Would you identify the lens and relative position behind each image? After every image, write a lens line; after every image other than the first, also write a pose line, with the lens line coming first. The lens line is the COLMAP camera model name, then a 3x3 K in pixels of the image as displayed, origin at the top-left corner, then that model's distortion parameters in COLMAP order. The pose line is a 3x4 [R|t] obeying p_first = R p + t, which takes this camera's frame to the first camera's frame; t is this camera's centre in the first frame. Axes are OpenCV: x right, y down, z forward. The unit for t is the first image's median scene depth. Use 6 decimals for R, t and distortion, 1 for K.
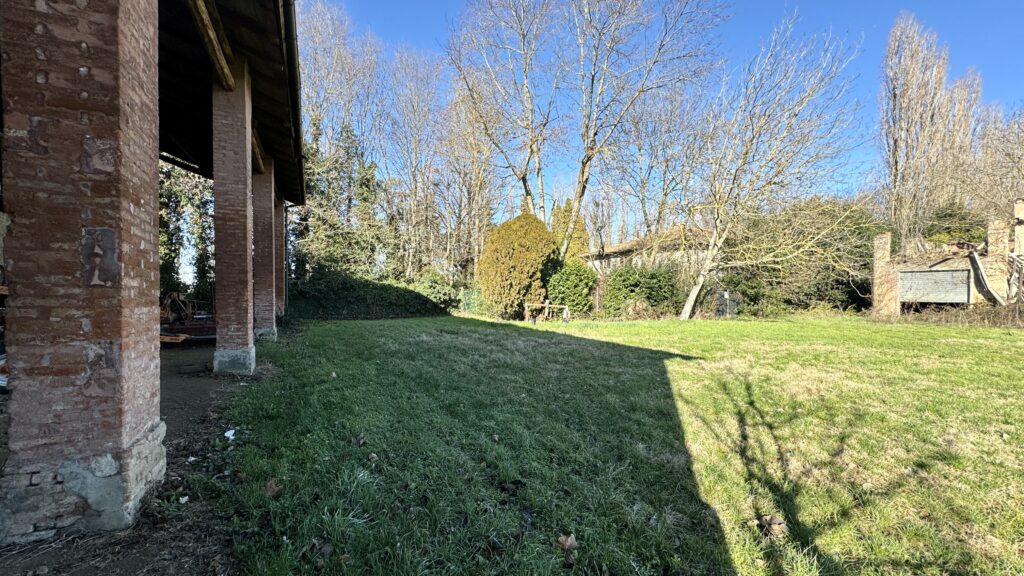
lens RADIAL K [[419.2, 0, 512.8], [0, 419.2, 292.2], [0, 0, 1]] dist [-0.000725, 0.000020]
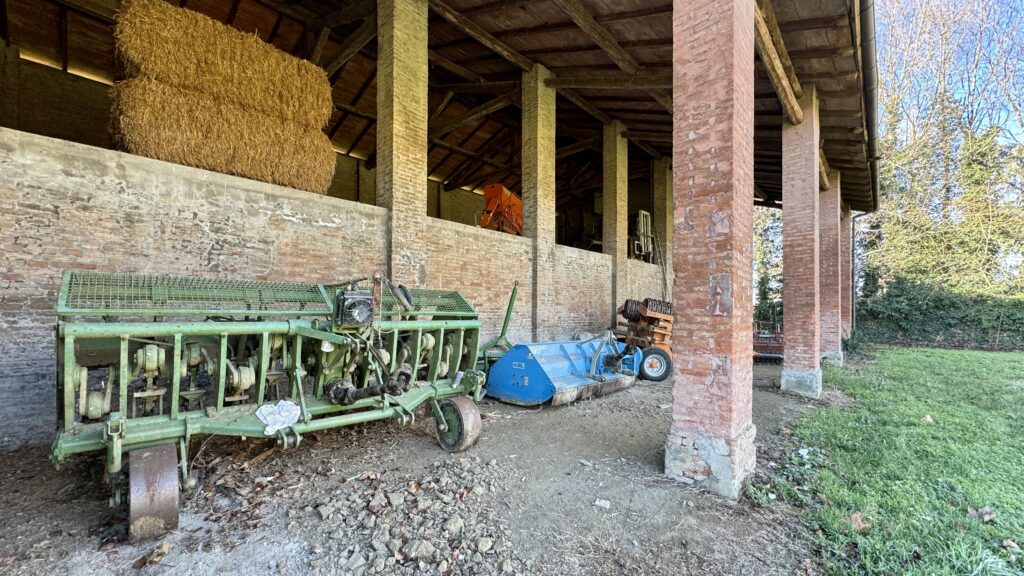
lens RADIAL K [[419.2, 0, 496.8], [0, 419.2, 305.3], [0, 0, 1]] dist [-0.000725, 0.000020]
pose [[0.371313, -0.011373, -0.928438, 0.015158], [0.000881, 0.999929, -0.011897, -0.016970], [0.928507, 0.003599, 0.371296, -0.103343]]
